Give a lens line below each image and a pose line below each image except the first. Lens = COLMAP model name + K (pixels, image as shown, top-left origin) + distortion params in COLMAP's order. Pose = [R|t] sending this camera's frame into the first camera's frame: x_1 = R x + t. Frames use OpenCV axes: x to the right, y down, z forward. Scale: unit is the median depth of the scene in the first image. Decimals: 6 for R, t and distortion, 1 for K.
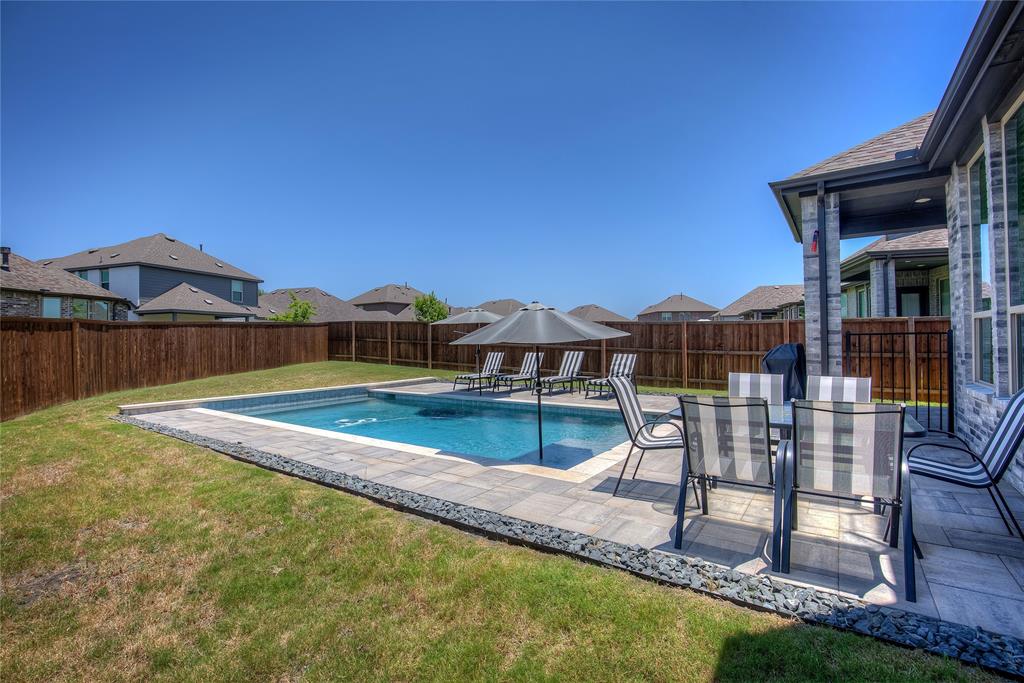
lens RADIAL K [[465.5, 0, 512.1], [0, 465.5, 339.8], [0, 0, 1]] dist [-0.039363, 0.007833]
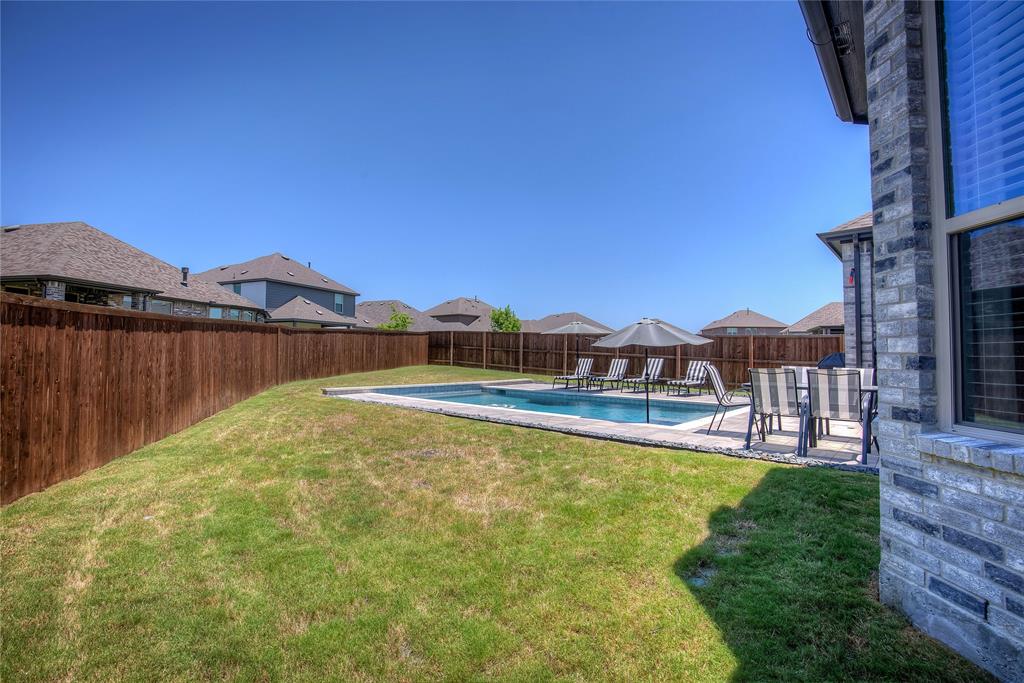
lens RADIAL K [[465.5, 0, 512.1], [0, 465.5, 339.8], [0, 0, 1]] dist [-0.039363, 0.007833]
pose [[0.992433, 0.017511, -0.121530, -0.067740], [-0.020822, 0.999444, -0.026030, 0.012020], [0.121006, 0.028363, 0.992246, -0.180174]]
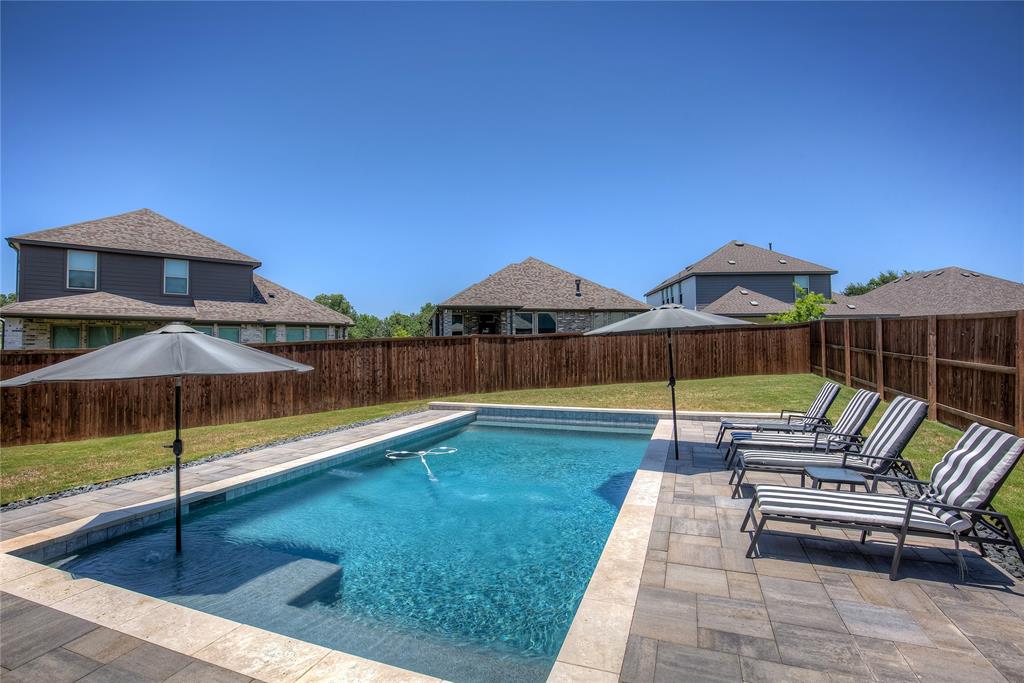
lens RADIAL K [[474.4, 0, 510.7], [0, 474.4, 364.9], [0, 0, 1]] dist [-0.040823, 0.000174]
pose [[0.255602, 0.043800, -0.965789, 0.296975], [0.012449, 0.998741, 0.048589, -0.015743], [0.966702, -0.024443, 0.254735, 0.469527]]
